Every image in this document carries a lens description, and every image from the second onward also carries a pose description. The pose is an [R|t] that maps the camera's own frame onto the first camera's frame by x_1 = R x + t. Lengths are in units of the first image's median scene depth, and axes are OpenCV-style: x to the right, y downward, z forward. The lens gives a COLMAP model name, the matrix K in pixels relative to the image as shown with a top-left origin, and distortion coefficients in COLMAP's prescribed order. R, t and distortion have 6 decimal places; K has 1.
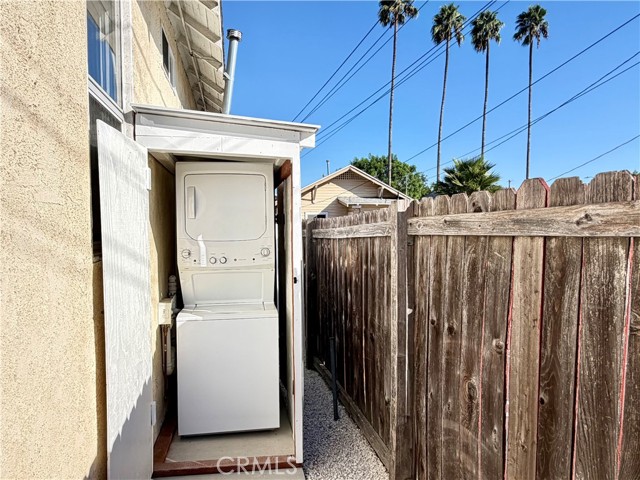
lens RADIAL K [[445.7, 0, 320.0], [0, 445.7, 240.0], [0, 0, 1]] dist [-0.113855, -0.002101]
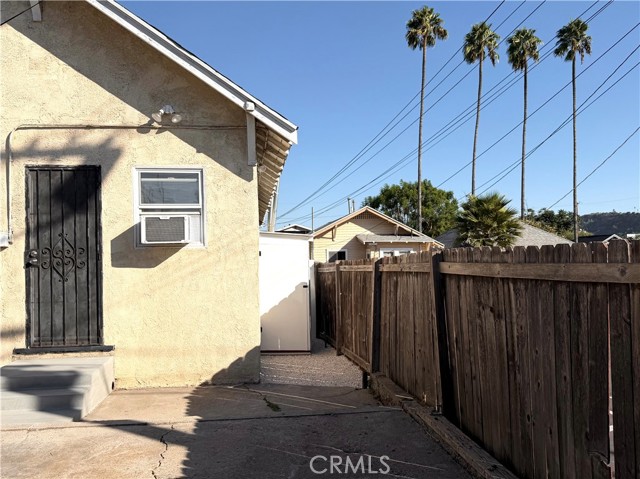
lens RADIAL K [[531.5, 0, 320.0], [0, 531.5, 239.5], [0, 0, 1]] dist [-0.004571, -0.004878]
pose [[0.998077, -0.006799, -0.061607, 0.016206], [0.002757, 0.997852, -0.065451, 0.000502], [0.061920, 0.065155, 0.995952, -0.164964]]
